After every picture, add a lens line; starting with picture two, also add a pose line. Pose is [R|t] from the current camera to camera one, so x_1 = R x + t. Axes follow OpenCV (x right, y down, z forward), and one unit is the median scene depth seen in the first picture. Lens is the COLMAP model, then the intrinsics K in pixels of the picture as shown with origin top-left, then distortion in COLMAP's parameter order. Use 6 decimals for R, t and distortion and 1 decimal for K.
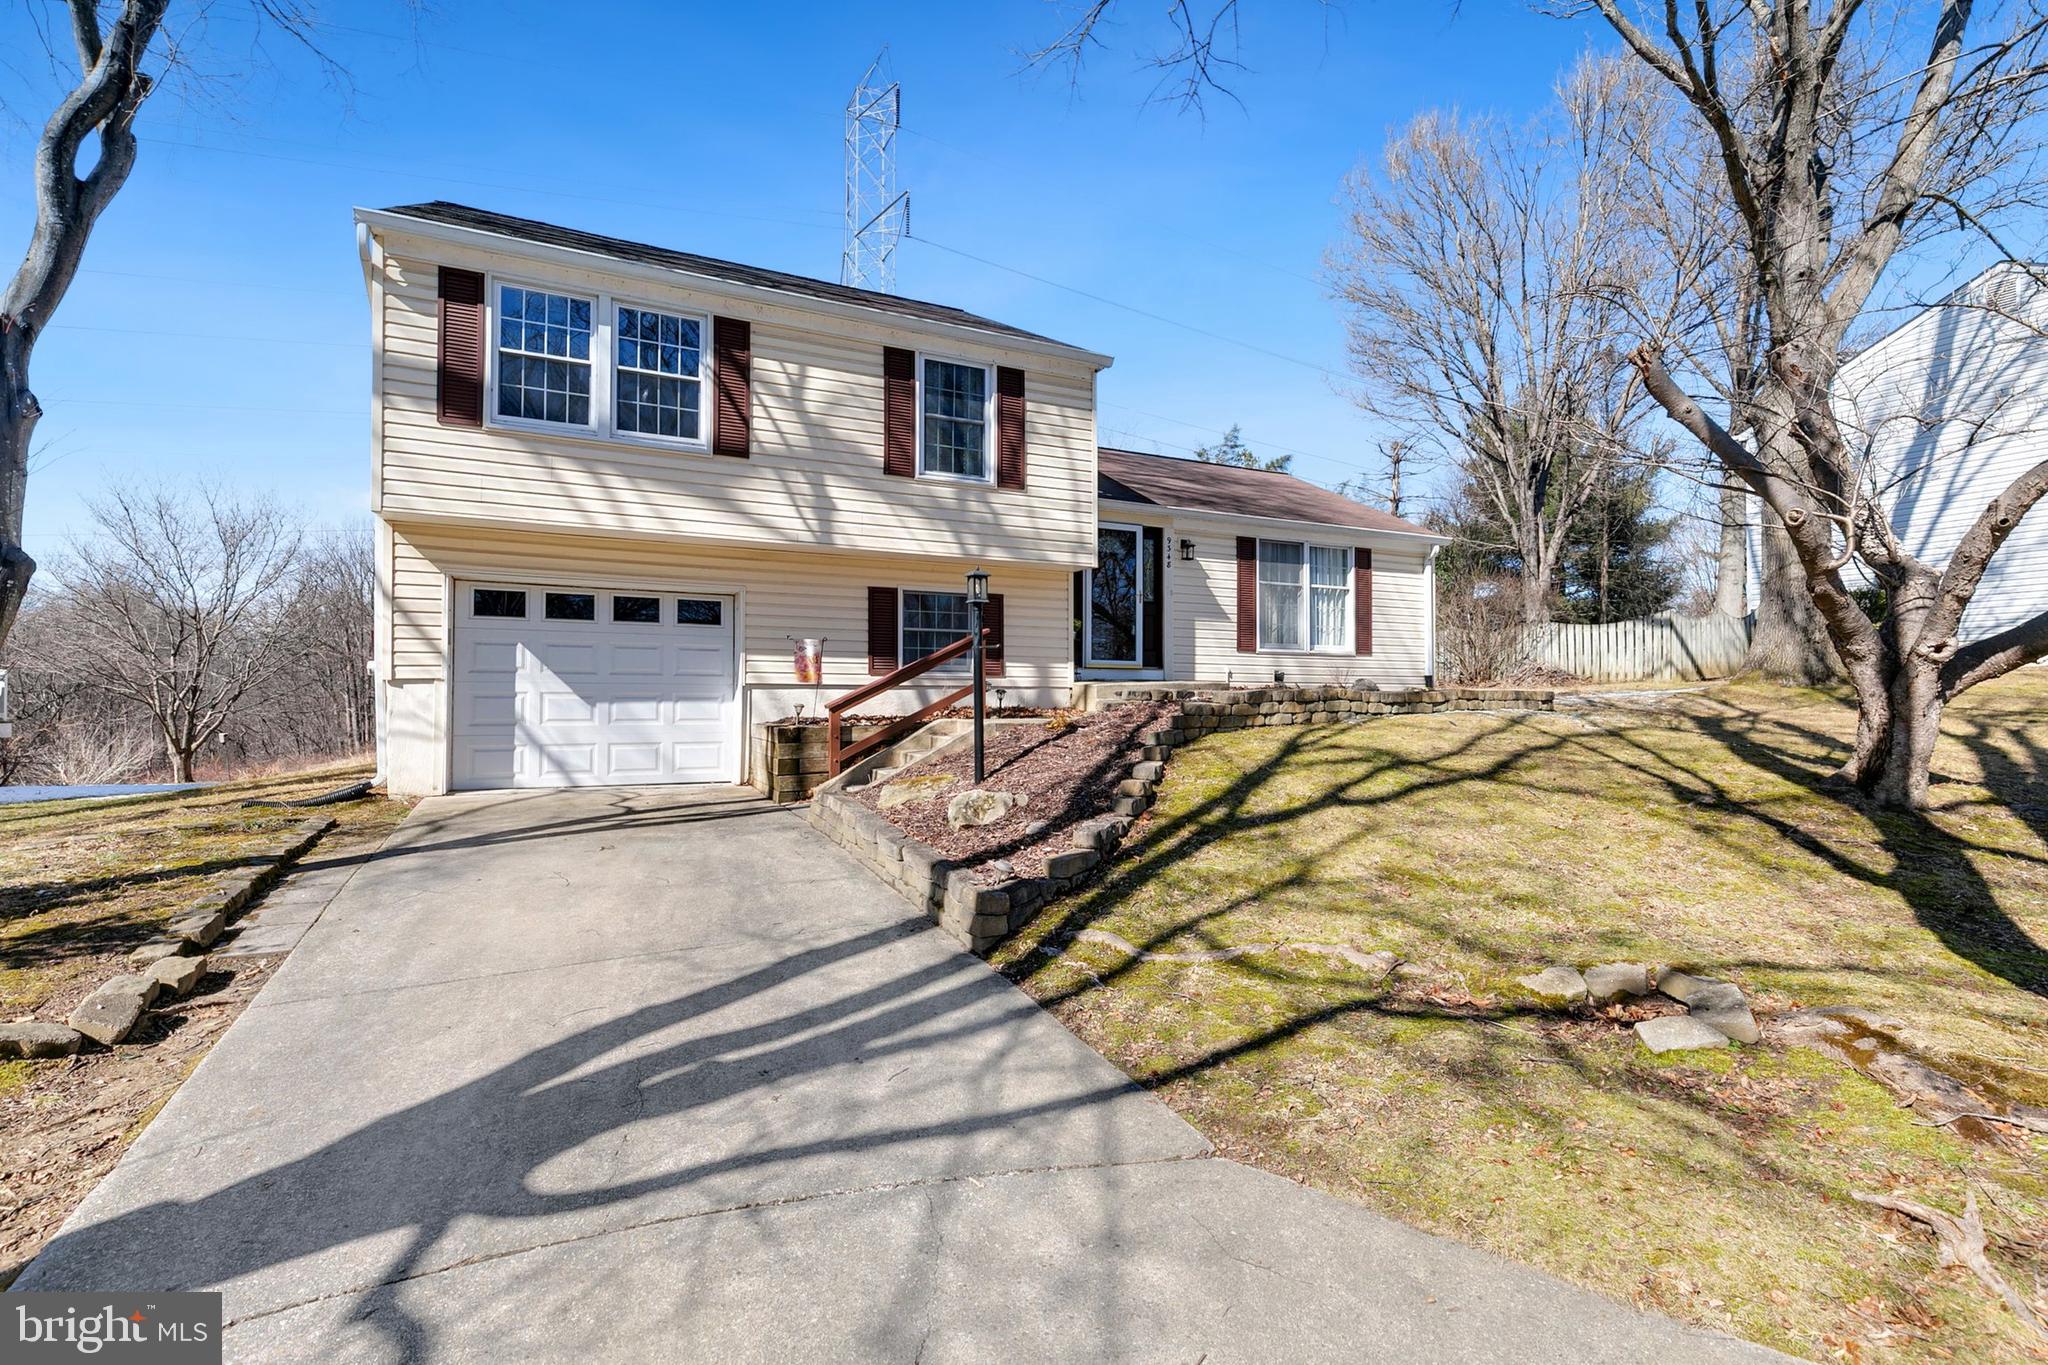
lens RADIAL K [[931.2, 0, 1029.9], [0, 931.2, 678.1], [0, 0, 1]] dist [0.011084, -0.002089]
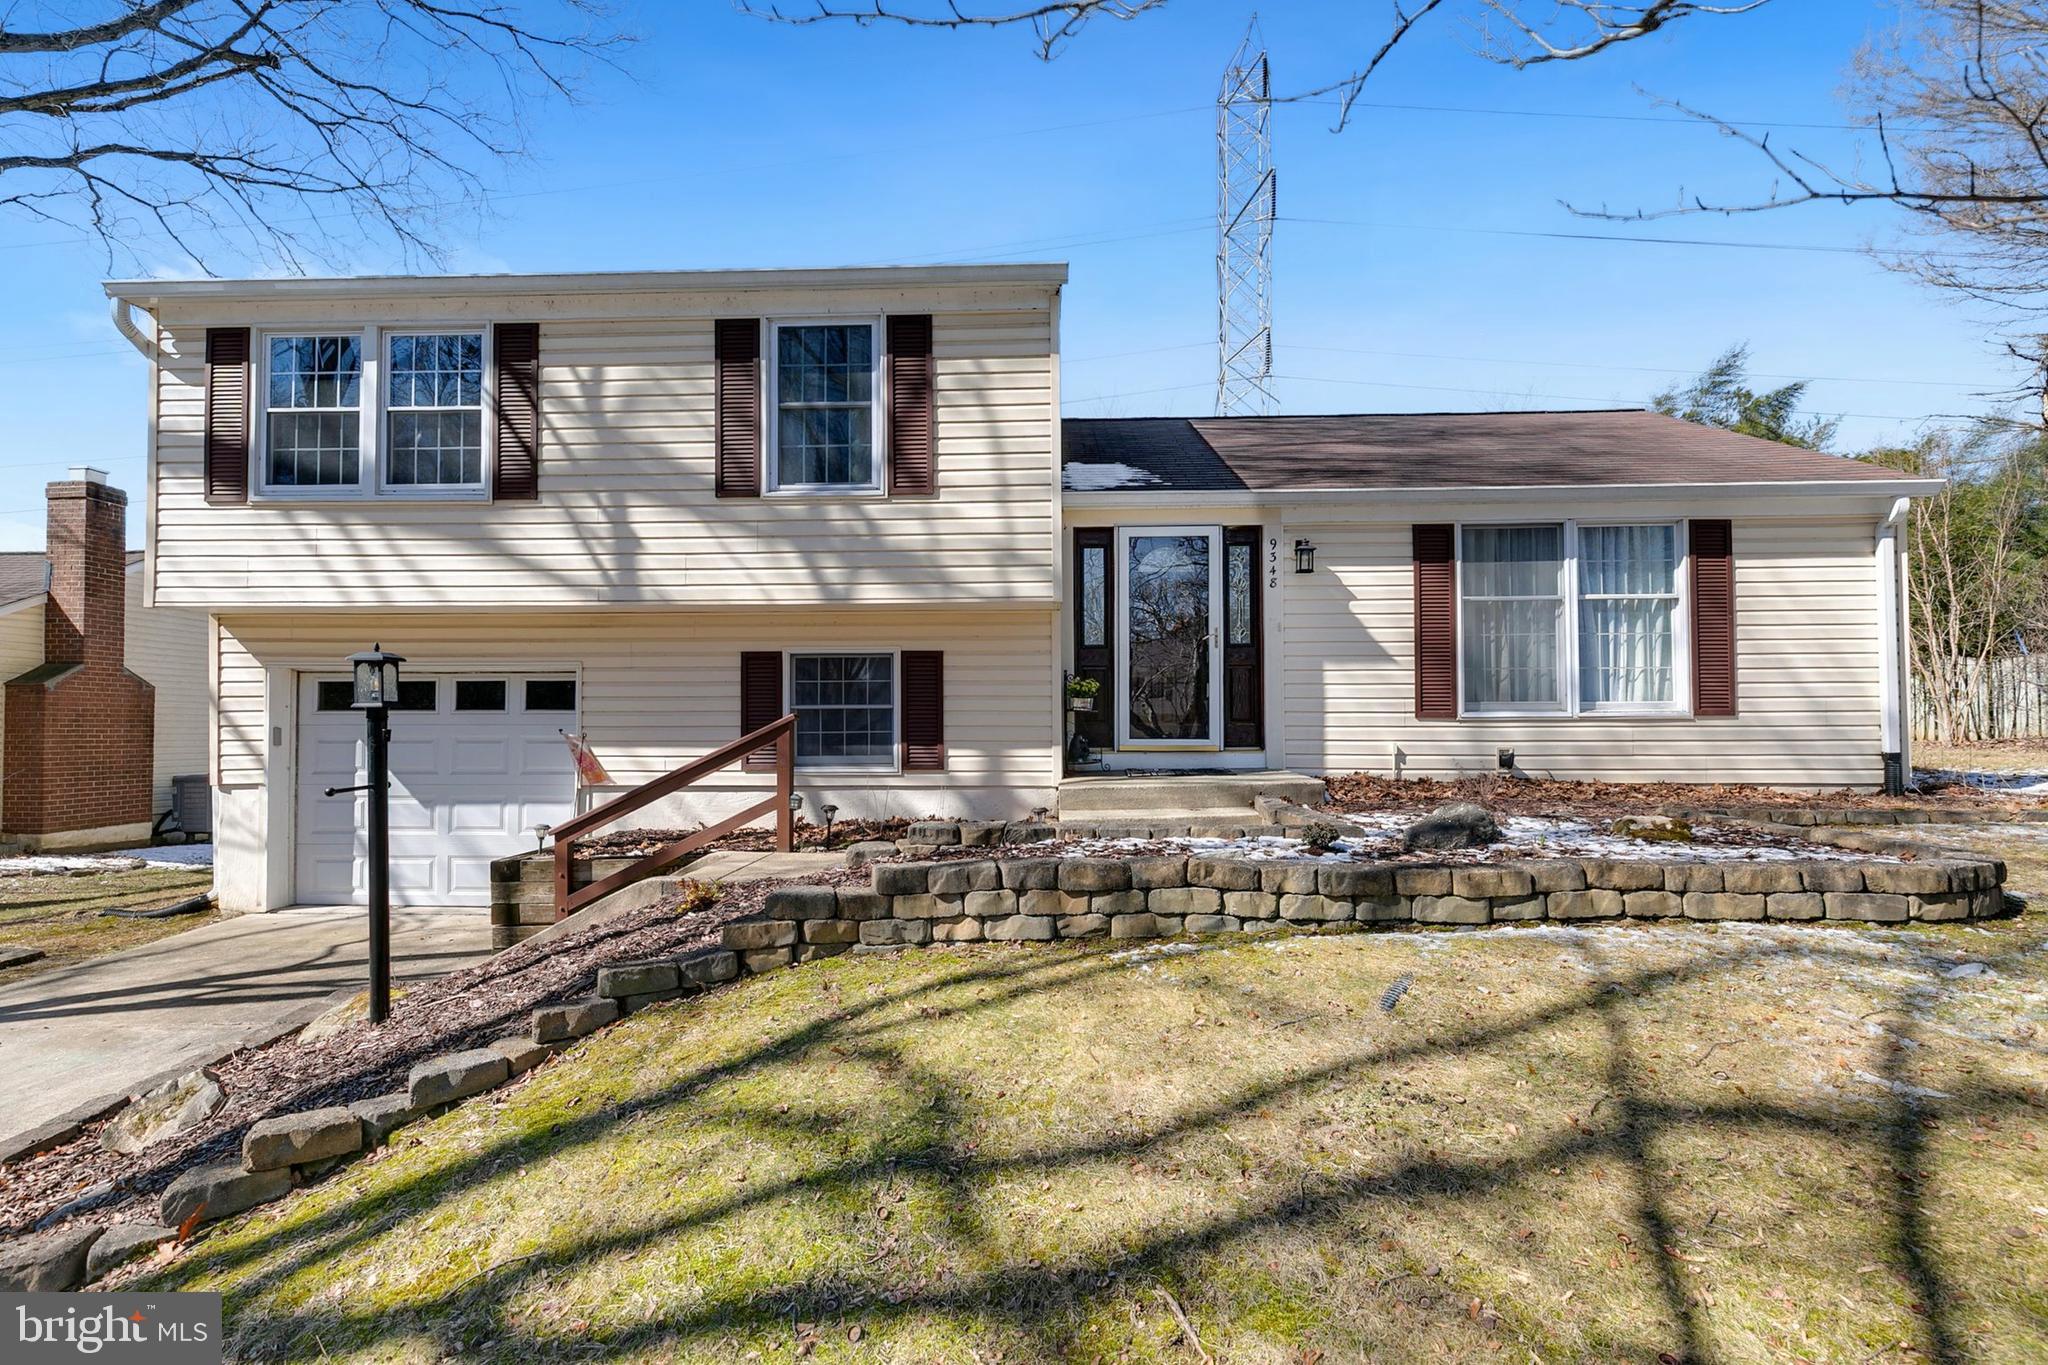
lens RADIAL K [[931.2, 0, 1022.3], [0, 931.2, 700.6], [0, 0, 1]] dist [0.011084, -0.002089]
pose [[0.874991, -0.019623, -0.483742, 0.393321], [0.015658, 0.999803, -0.012233, -0.048953], [0.483886, 0.003130, 0.875125, 0.482230]]
